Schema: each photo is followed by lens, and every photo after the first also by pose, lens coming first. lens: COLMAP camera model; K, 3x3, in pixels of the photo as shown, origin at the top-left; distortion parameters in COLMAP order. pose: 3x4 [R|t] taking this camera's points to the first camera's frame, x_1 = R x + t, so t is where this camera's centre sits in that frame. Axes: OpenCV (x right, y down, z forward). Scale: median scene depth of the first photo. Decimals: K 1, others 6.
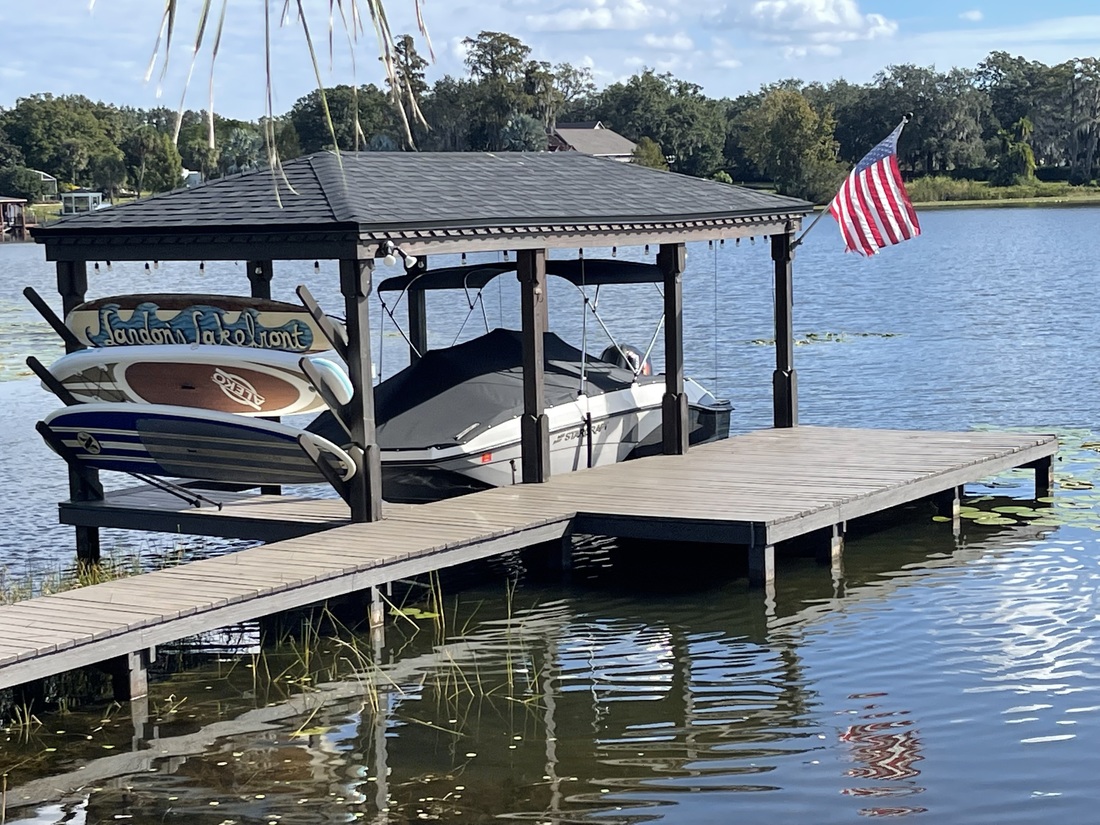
lens RADIAL K [[2143.7, 0, 547.6], [0, 2143.7, 413.1], [0, 0, 1]] dist [0.072643, 0.000000]
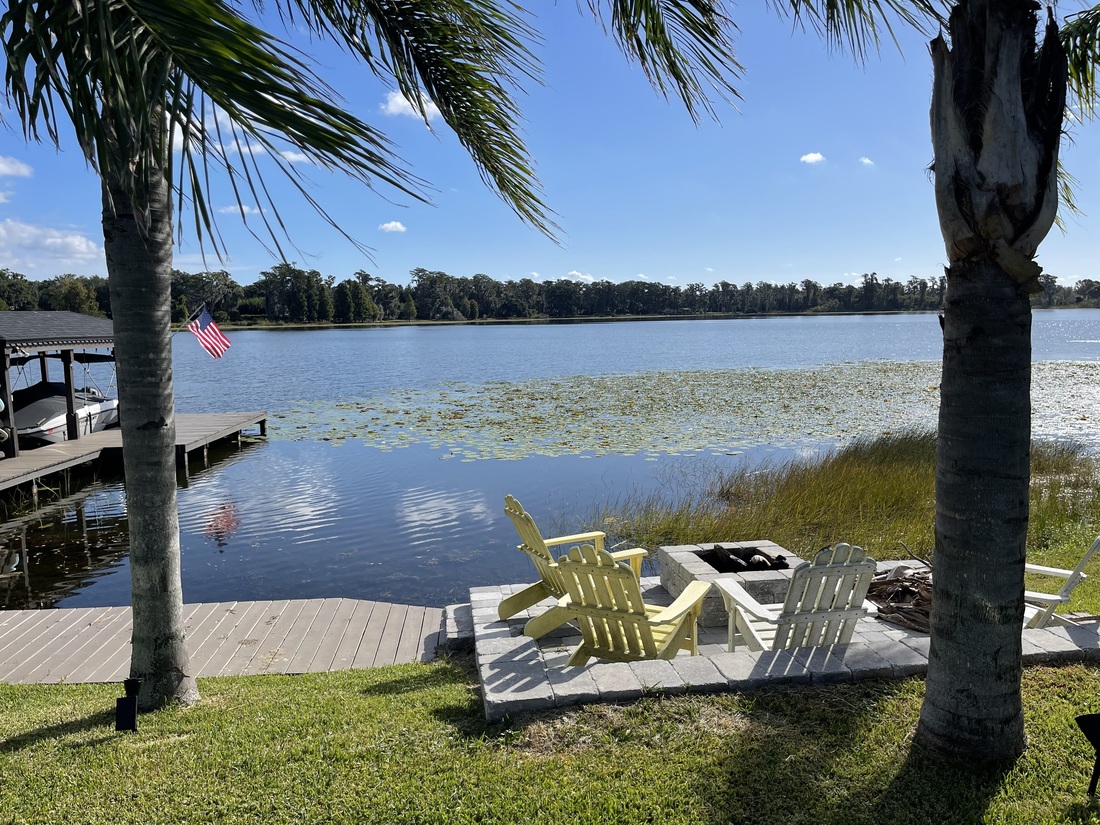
lens RADIAL K [[823.0, 0, 552.5], [0, 823.0, 412.5], [0, 0, 1]] dist [0.019697, -0.014687]
pose [[0.799334, -0.053770, 0.598477, -0.136819], [0.051884, 0.998445, 0.020409, 0.009283], [-0.598643, 0.014738, 0.800880, -0.147447]]
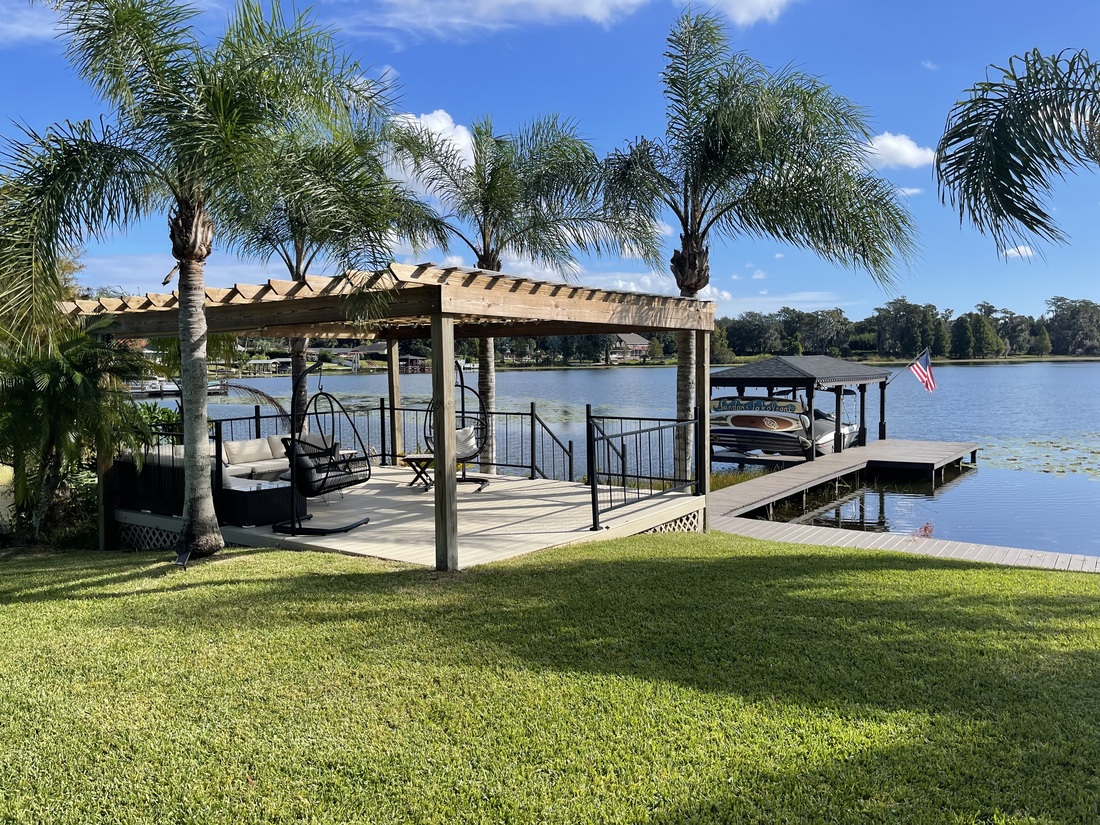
lens RADIAL K [[823.0, 0, 544.0], [0, 823.0, 406.8], [0, 0, 1]] dist [0.019697, -0.014687]
pose [[0.997976, 0.018905, -0.060709, -0.390645], [-0.021362, 0.998968, -0.040077, 0.021753], [0.059889, 0.041293, 0.997351, -0.349490]]
